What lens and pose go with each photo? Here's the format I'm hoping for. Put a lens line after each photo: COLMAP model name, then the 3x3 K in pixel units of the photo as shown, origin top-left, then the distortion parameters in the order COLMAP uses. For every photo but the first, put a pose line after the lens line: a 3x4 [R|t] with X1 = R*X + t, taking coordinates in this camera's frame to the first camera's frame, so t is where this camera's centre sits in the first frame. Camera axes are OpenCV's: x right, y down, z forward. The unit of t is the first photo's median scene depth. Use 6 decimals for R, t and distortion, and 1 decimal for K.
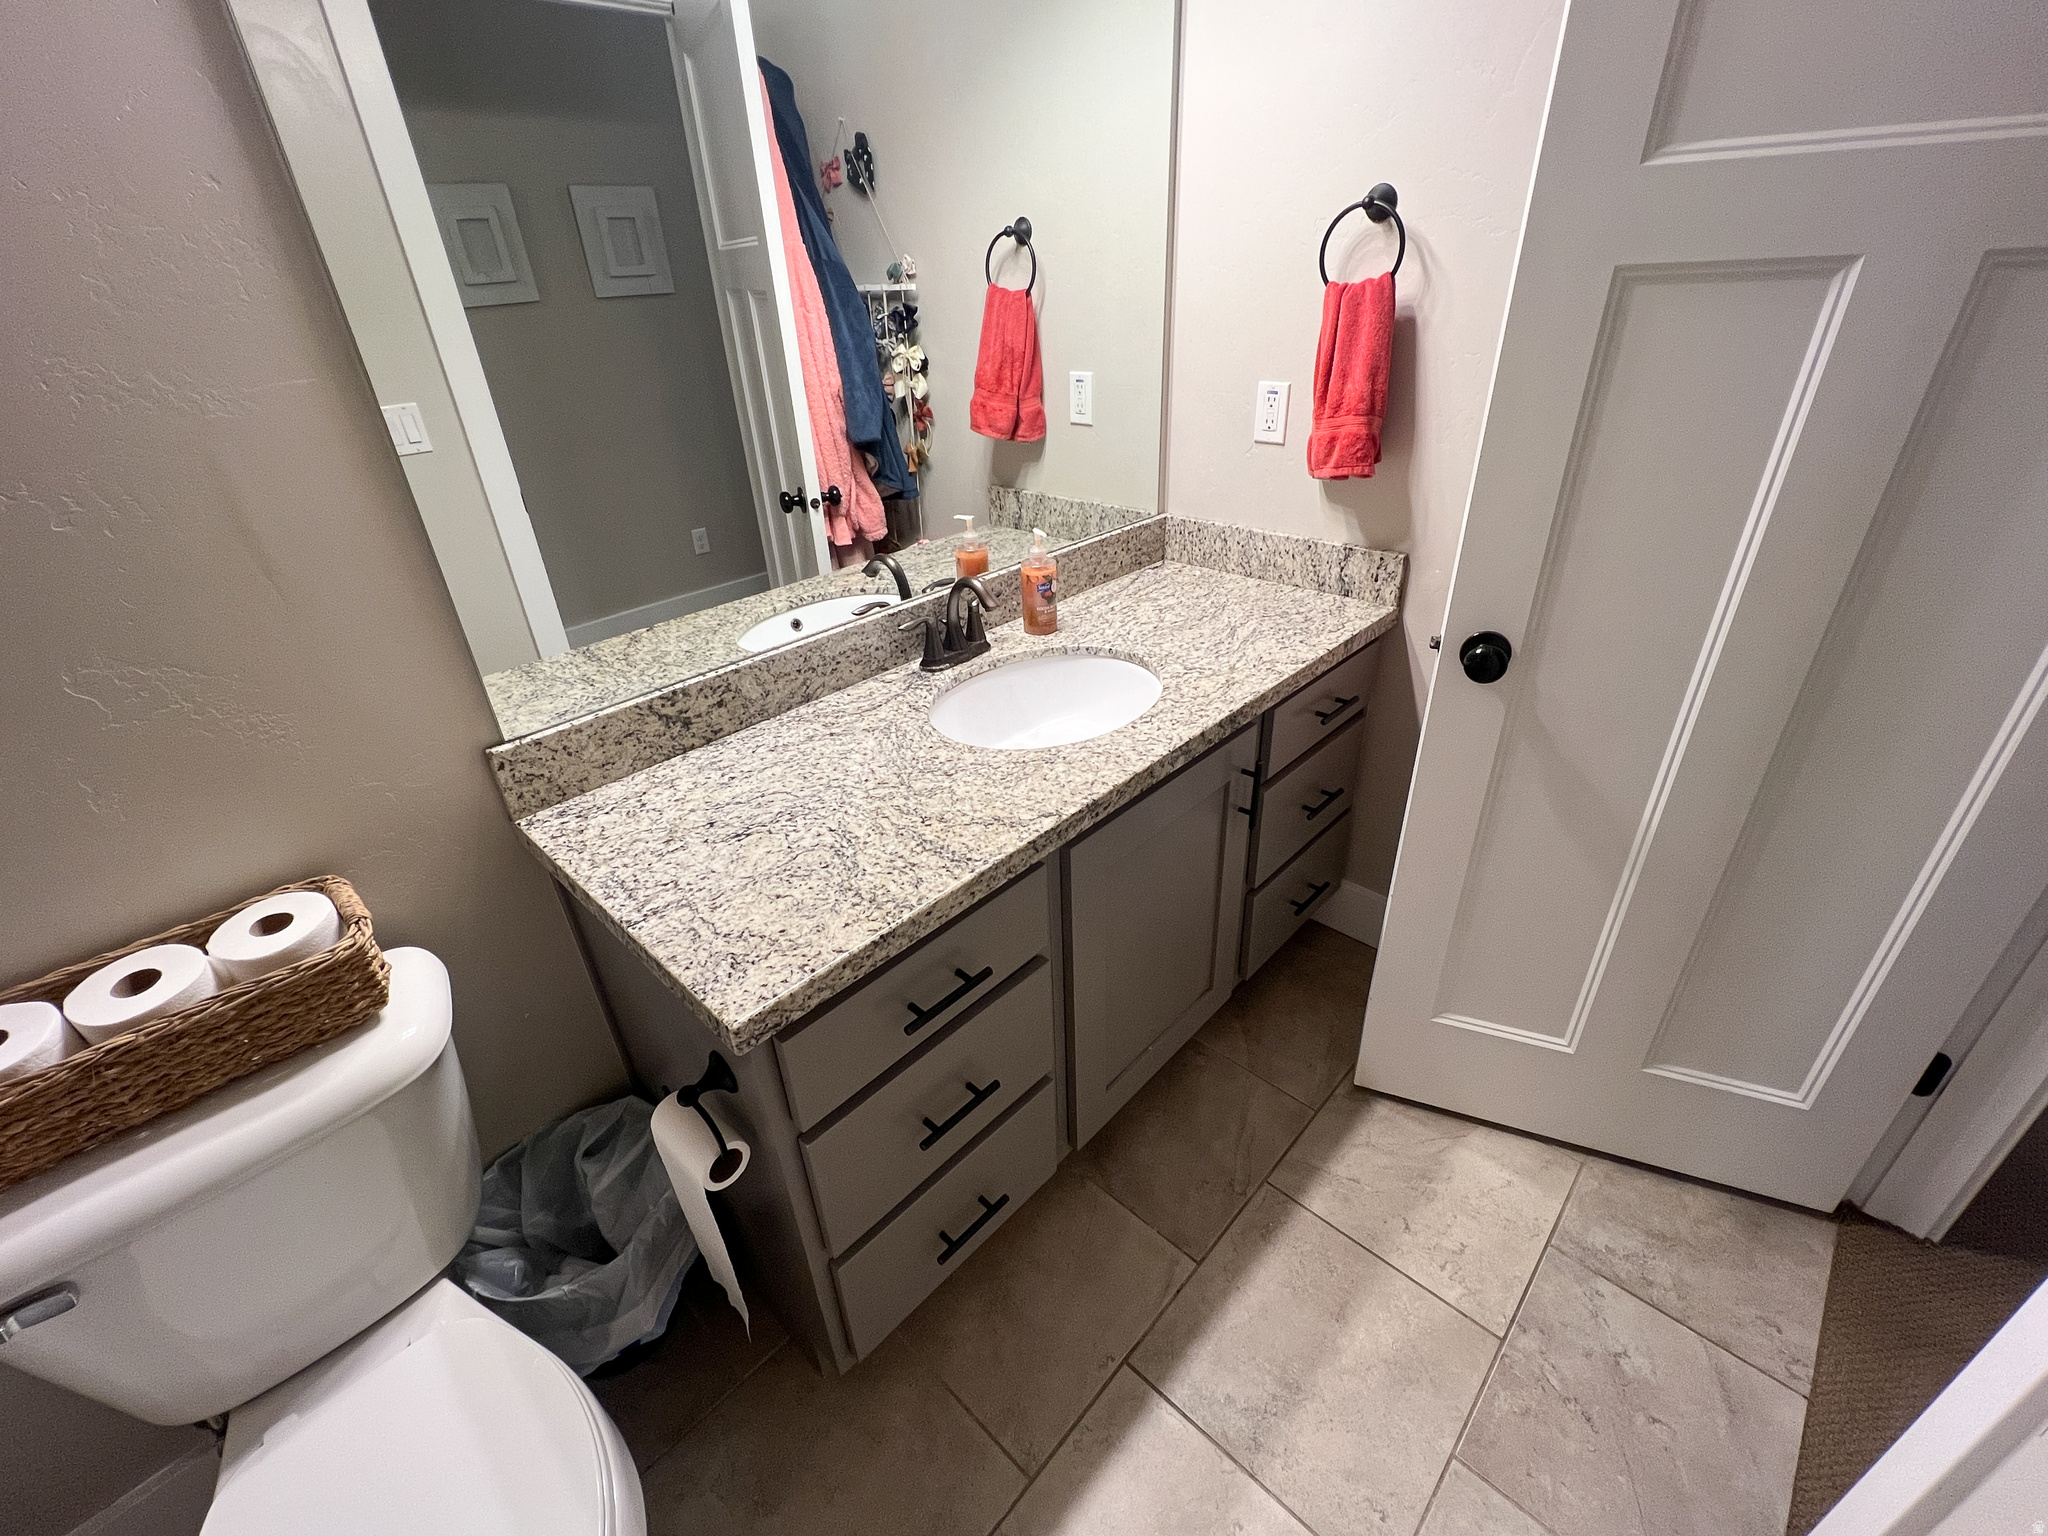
lens RADIAL K [[882.5, 0, 1023.8], [0, 882.5, 758.8], [0, 0, 1]] dist [-0.000811, -0.000026]
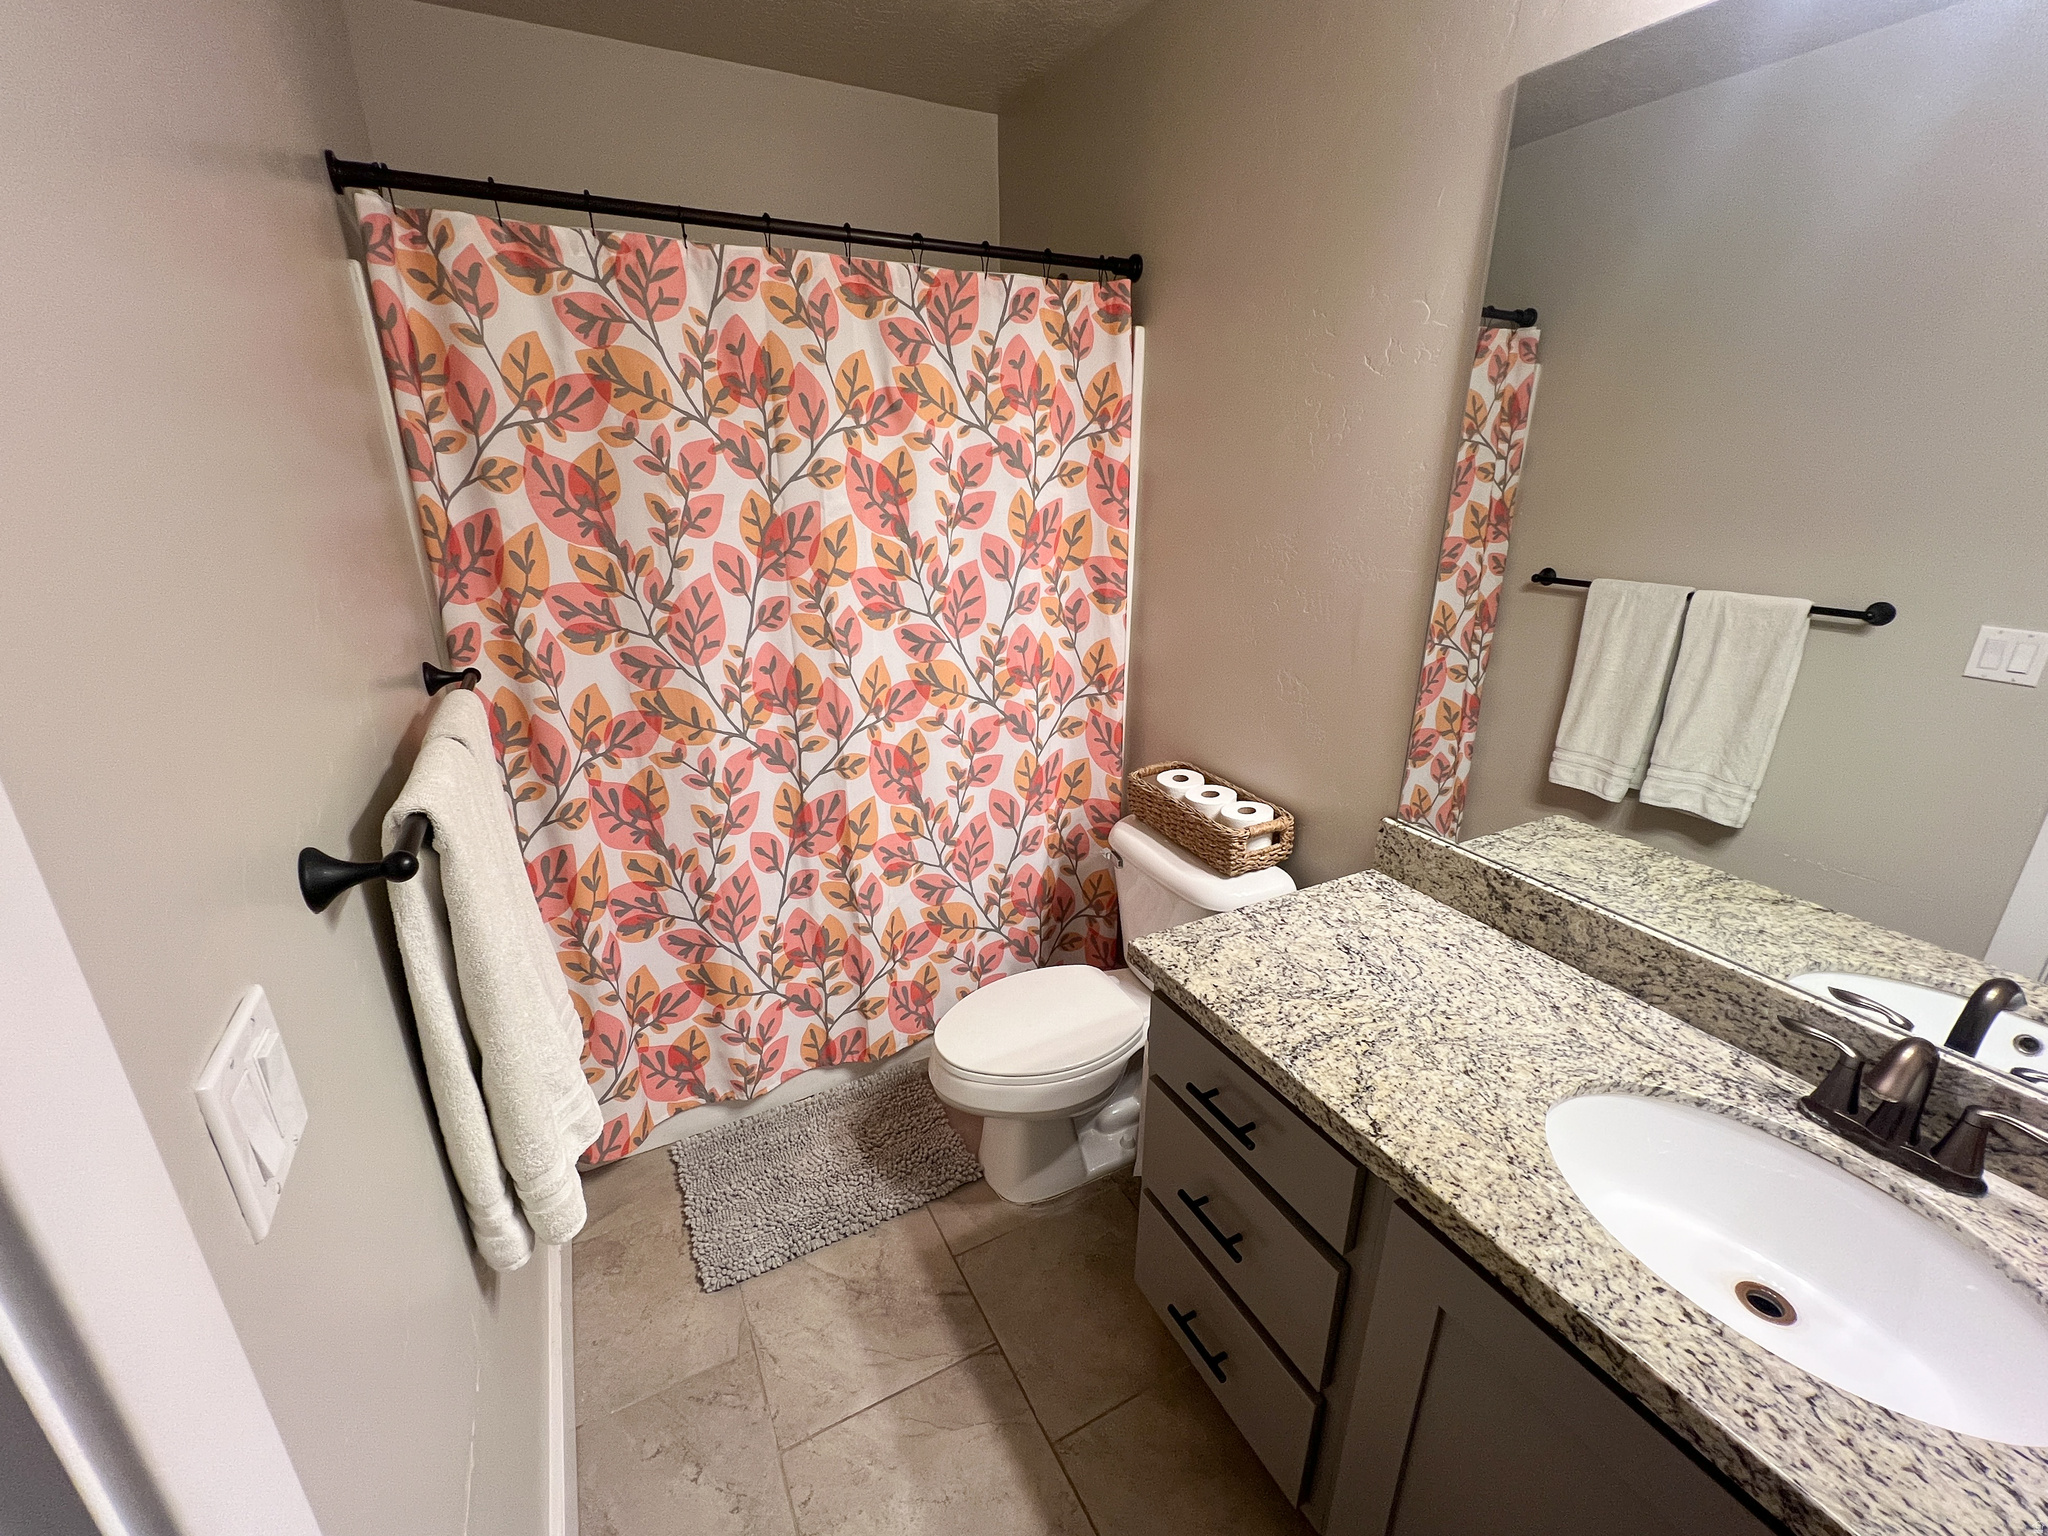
lens RADIAL K [[826.5, 0, 1016.1], [0, 826.5, 763.4], [0, 0, 1]] dist [0.001442, 0.000082]
pose [[-0.307844, 0.359918, -0.880733, 0.645117], [-0.462133, 0.752592, 0.469083, -0.378565], [0.831664, 0.551421, -0.065351, 0.477905]]
